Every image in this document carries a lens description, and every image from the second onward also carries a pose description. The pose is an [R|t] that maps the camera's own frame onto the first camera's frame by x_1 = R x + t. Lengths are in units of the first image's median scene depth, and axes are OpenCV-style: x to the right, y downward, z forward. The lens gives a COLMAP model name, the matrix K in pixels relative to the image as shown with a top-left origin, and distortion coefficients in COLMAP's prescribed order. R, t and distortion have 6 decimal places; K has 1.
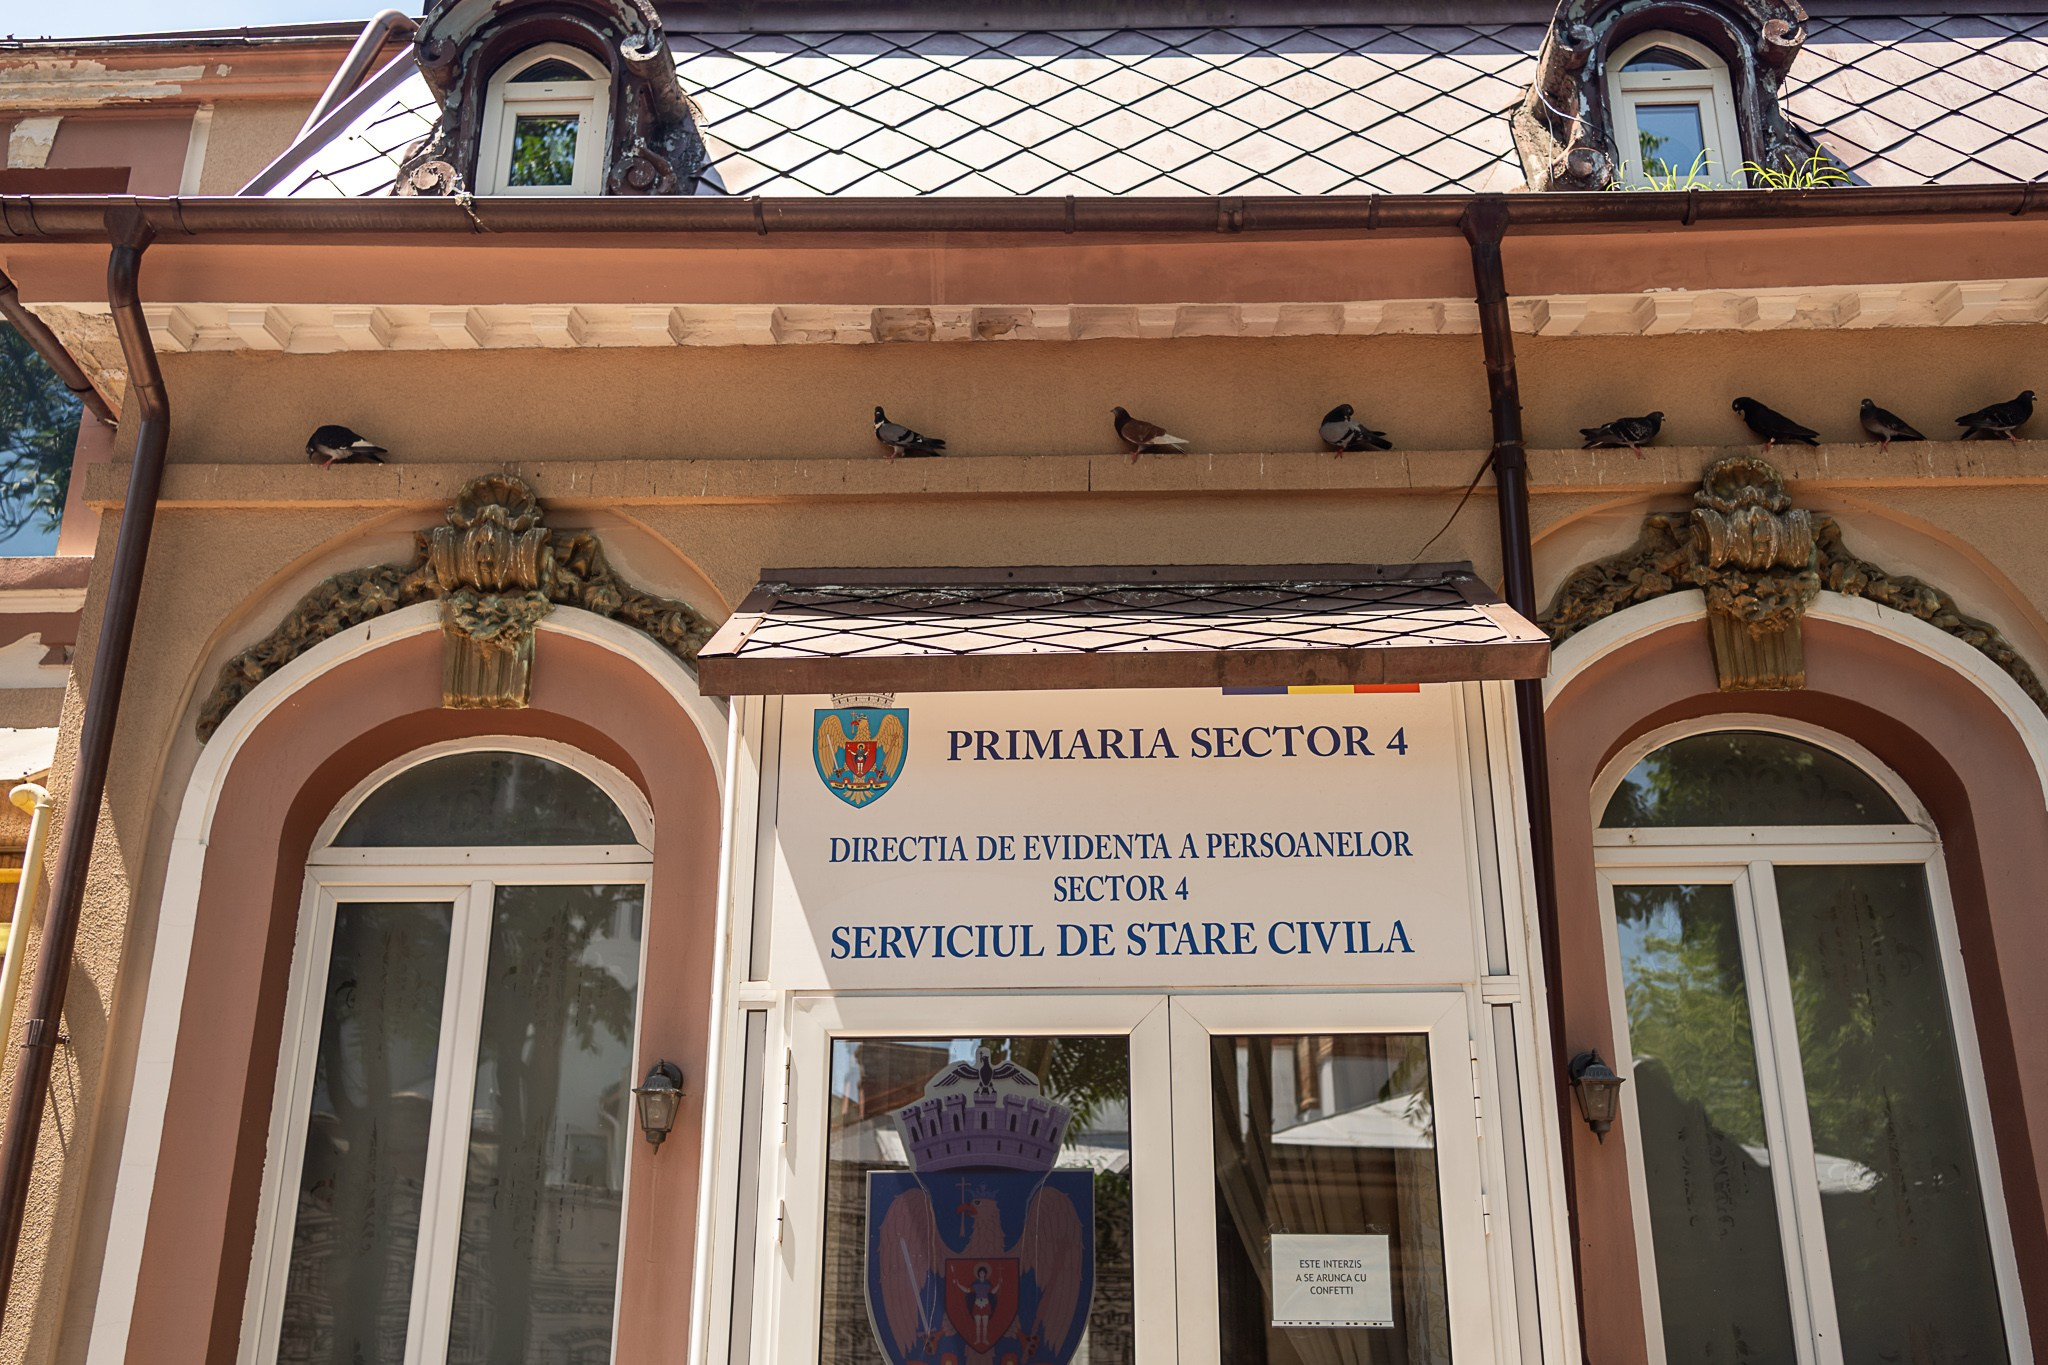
lens RADIAL K [[2077.0, 0, 1069.5], [0, 2077.0, 666.6], [0, 0, 1]] dist [-0.000163, 0.000000]
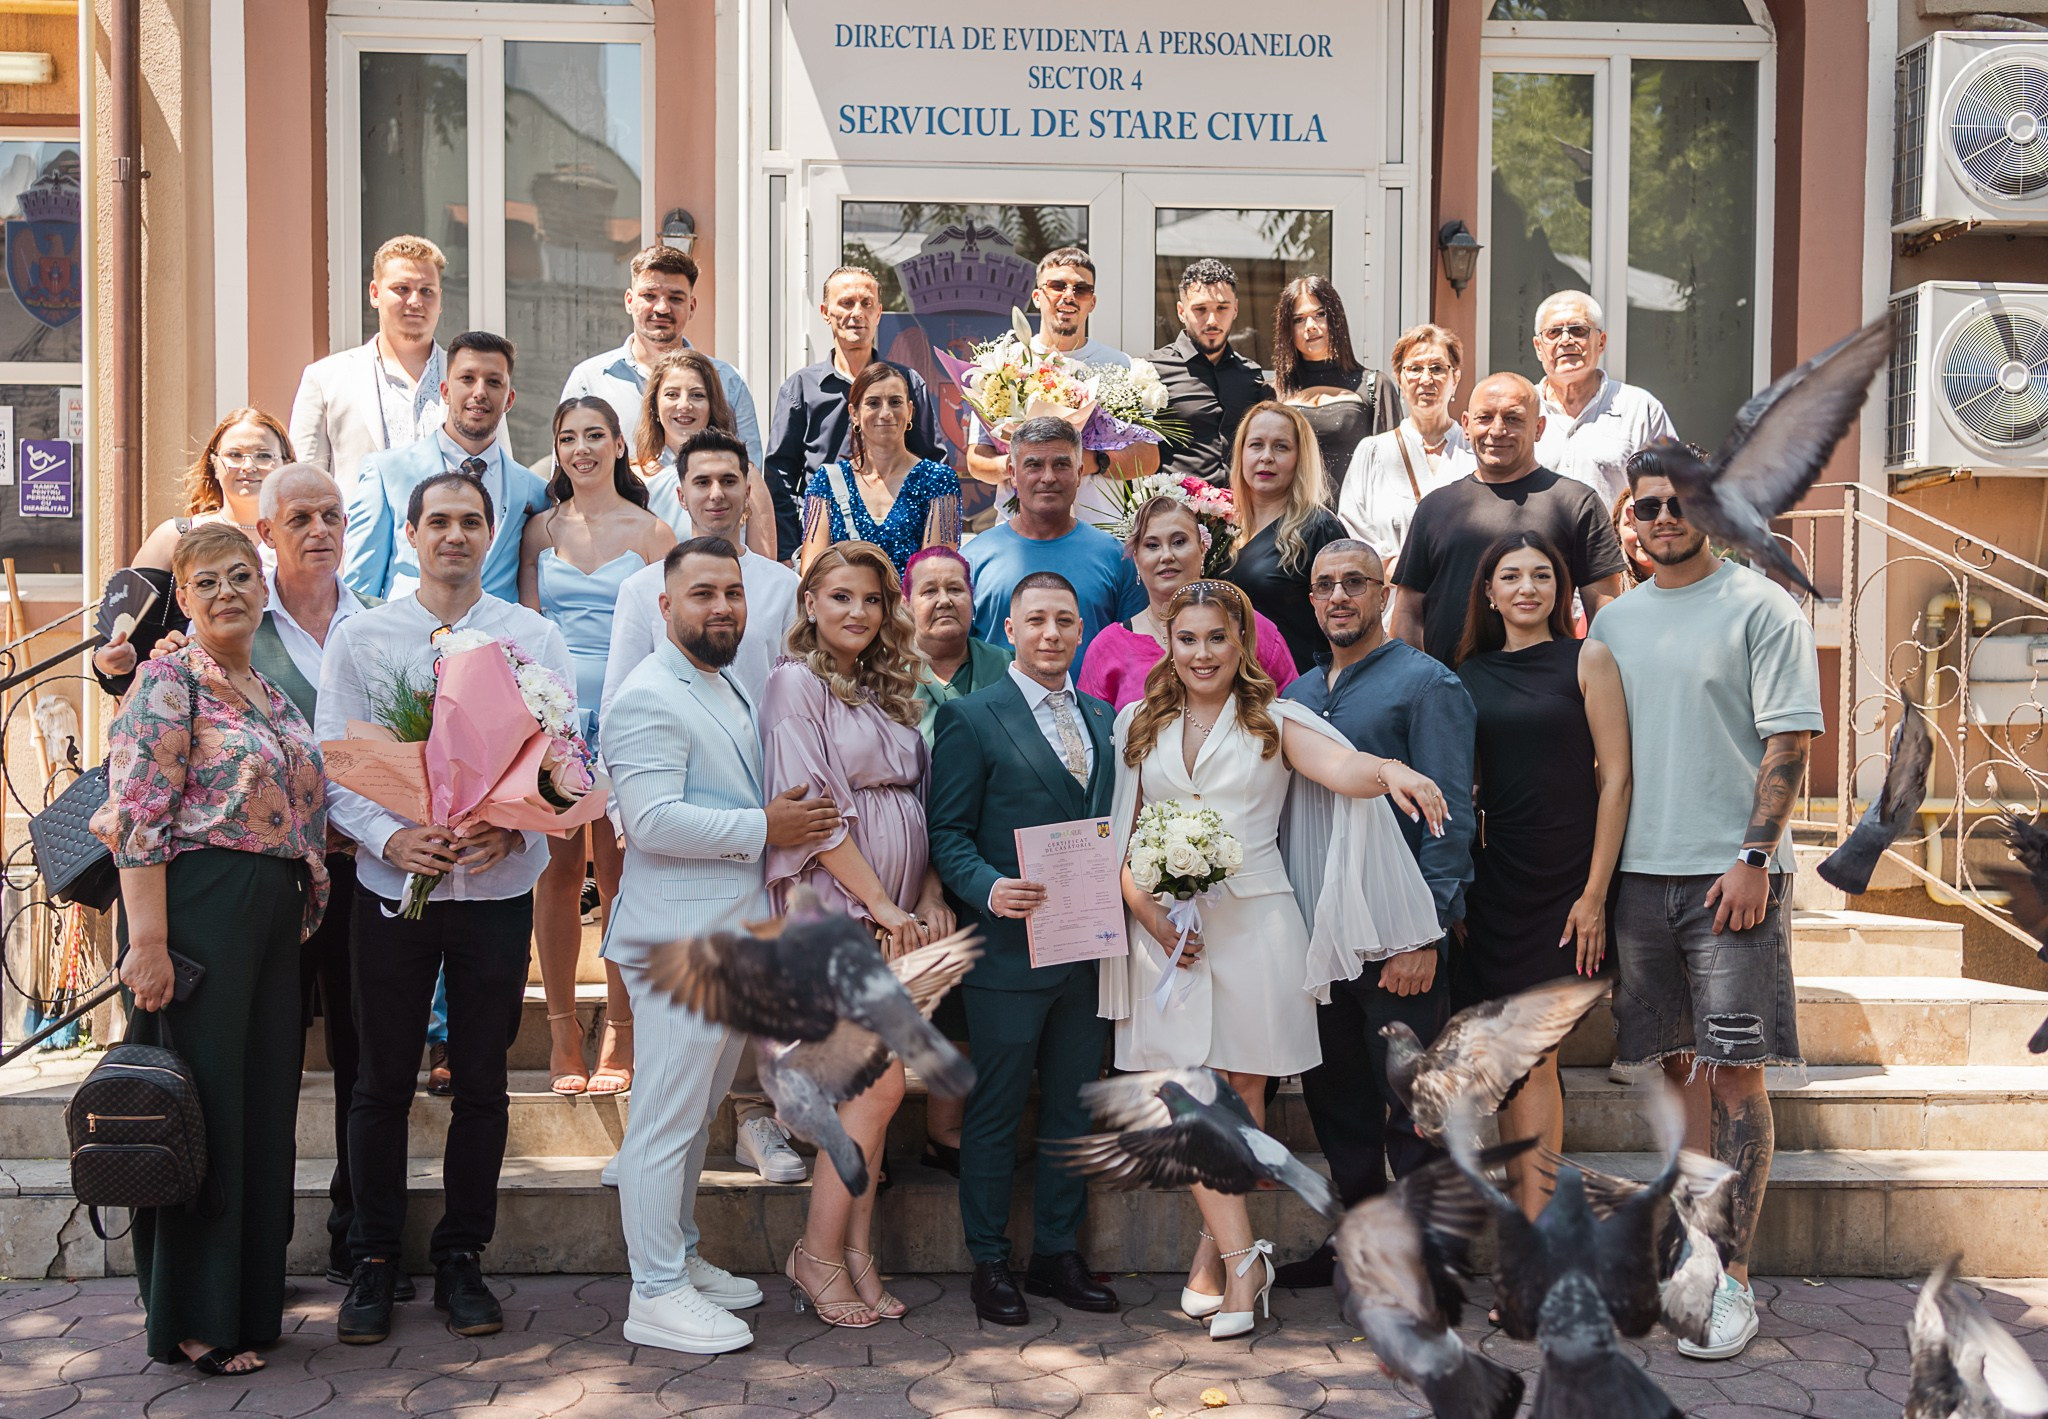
lens RADIAL K [[2235.7, 0, 1022.3], [0, 2235.7, 721.1], [0, 0, 1]] dist [-0.025992, 0.000000]
pose [[0.996966, 0.009706, 0.077235, -0.103620], [-0.042402, 0.899787, 0.434263, -0.111215], [-0.065280, -0.436220, 0.897469, -0.284455]]
